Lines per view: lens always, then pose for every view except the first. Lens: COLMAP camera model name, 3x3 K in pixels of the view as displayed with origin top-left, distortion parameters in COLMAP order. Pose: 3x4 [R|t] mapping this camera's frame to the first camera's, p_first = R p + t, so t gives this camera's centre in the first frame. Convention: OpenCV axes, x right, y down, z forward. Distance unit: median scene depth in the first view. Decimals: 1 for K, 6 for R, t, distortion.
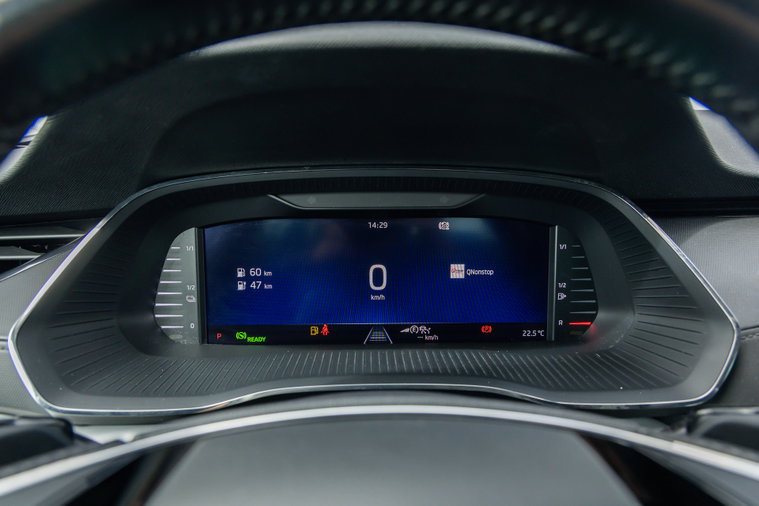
lens RADIAL K [[505.5, 0, 384.9], [0, 505.5, 246.9], [0, 0, 1]] dist [0.008695, 0.009401]
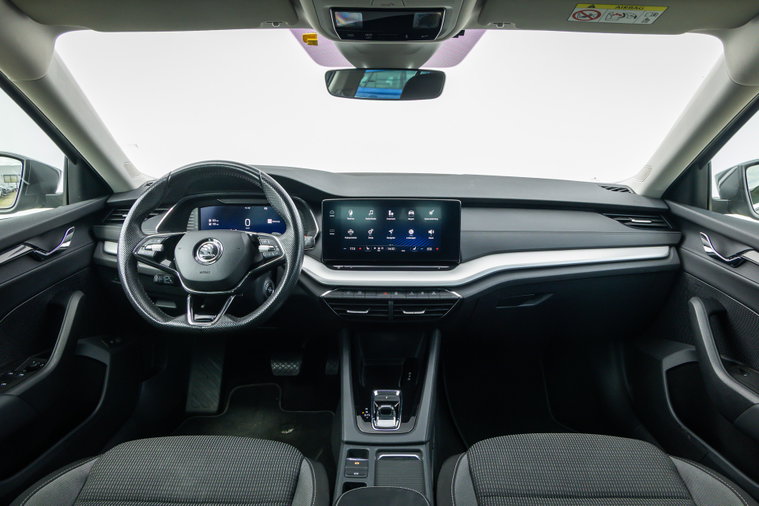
lens RADIAL K [[505.5, 0, 374.4], [0, 505.5, 249.4], [0, 0, 1]] dist [0.008695, 0.009401]
pose [[0.997441, 0.020309, -0.068556, 1.156516], [-0.020293, 0.999794, 0.000926, 0.234557], [0.068561, 0.000468, 0.997647, -2.566931]]
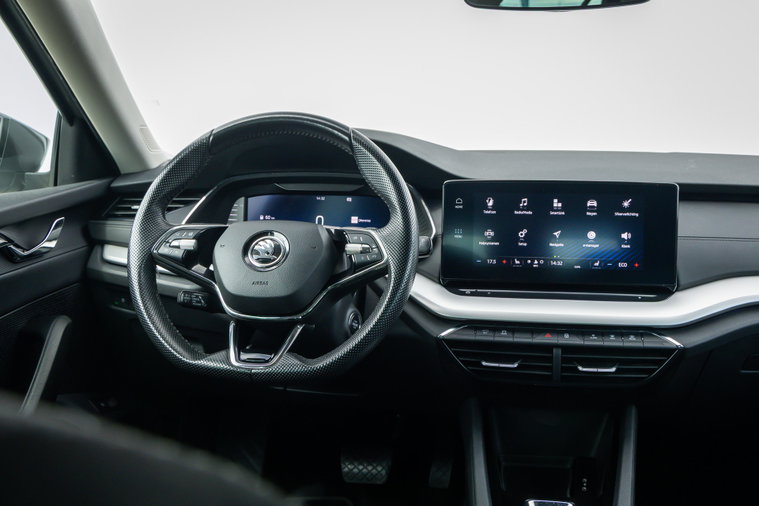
lens RADIAL K [[800.4, 0, 377.1], [0, 800.4, 247.9], [0, 0, 1]] dist [0.013617, 0.000000]
pose [[0.979313, 0.033836, -0.199500, 0.971694], [-0.052373, 0.994709, -0.088384, 0.489155], [0.195454, 0.097004, 0.975904, -2.466098]]
